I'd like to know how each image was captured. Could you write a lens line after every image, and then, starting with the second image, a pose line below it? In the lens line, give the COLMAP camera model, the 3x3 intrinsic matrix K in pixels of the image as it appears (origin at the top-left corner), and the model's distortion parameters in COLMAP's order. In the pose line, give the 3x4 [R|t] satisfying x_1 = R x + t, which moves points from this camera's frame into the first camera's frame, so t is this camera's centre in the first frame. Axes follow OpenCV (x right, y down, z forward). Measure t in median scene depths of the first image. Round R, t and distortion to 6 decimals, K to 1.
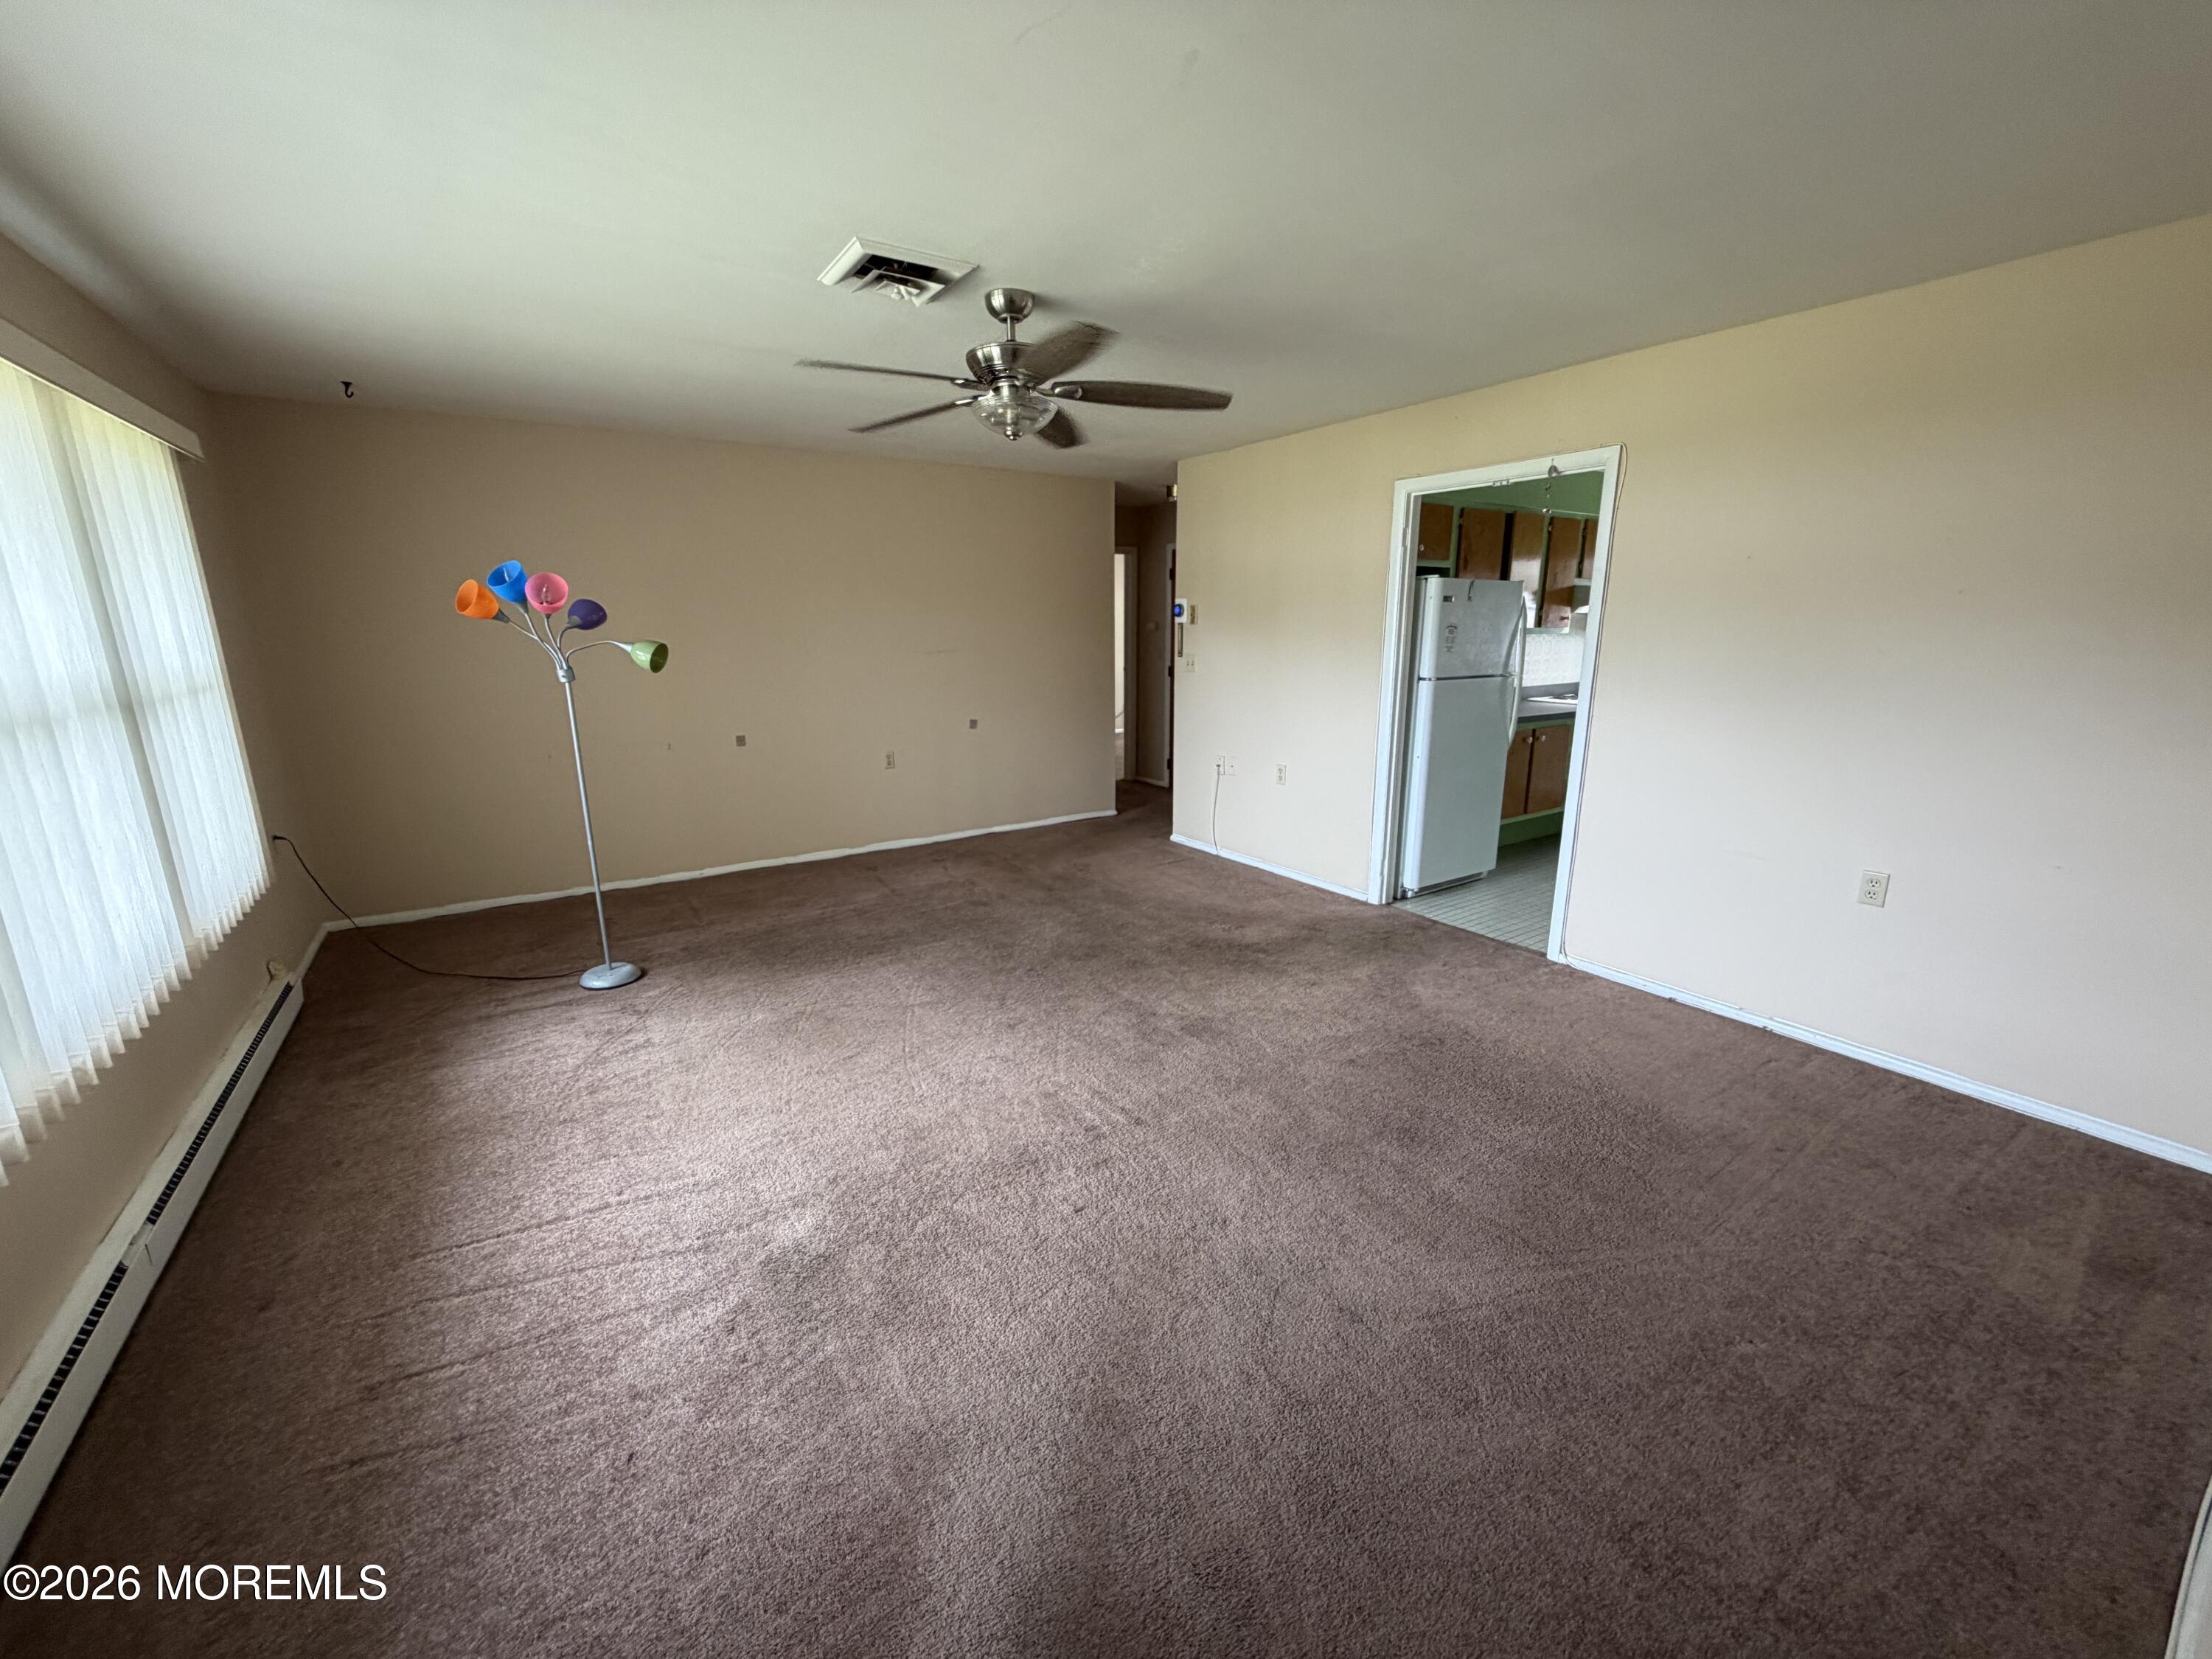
lens RADIAL K [[879.8, 0, 1097.4], [0, 879.8, 830.6], [0, 0, 1]] dist [-0.000591, -0.000137]
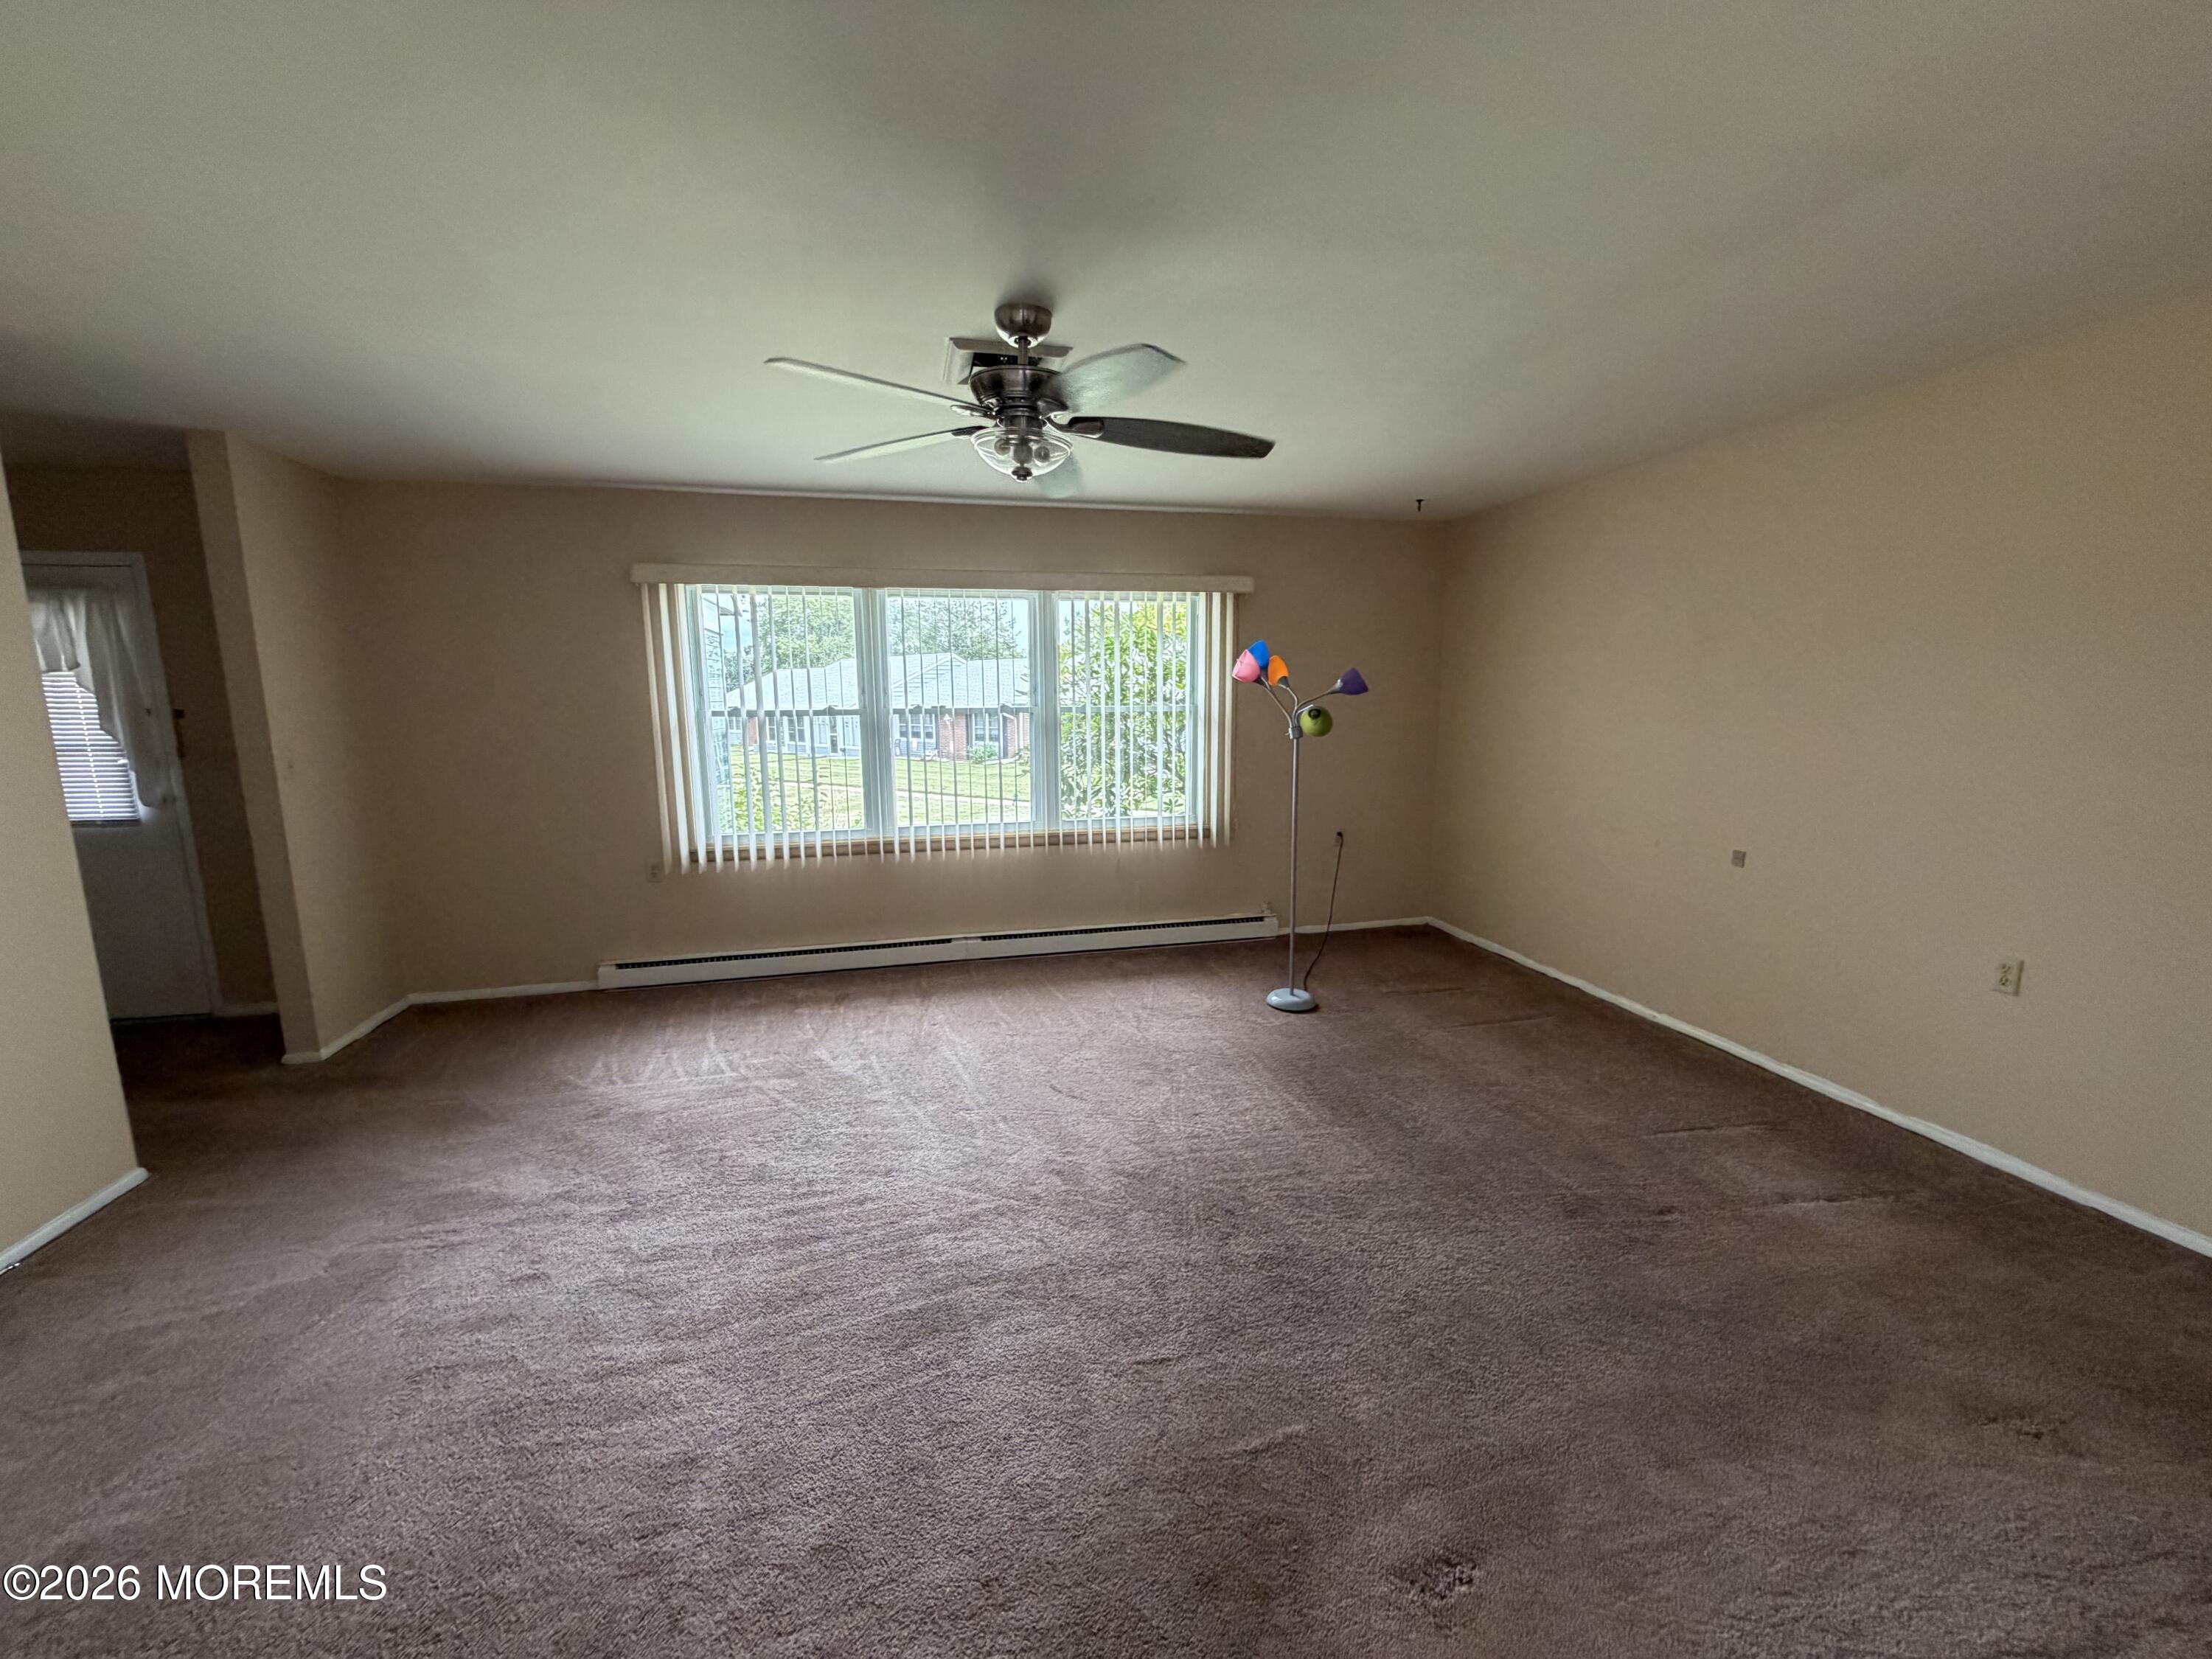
lens RADIAL K [[879.8, 0, 1097.4], [0, 879.8, 830.6], [0, 0, 1]] dist [-0.000591, -0.000137]
pose [[-0.340711, 0.156451, -0.927059, 0.452190], [-0.206257, 0.949597, 0.236058, -0.213555], [0.917264, 0.271640, -0.291269, 0.878295]]
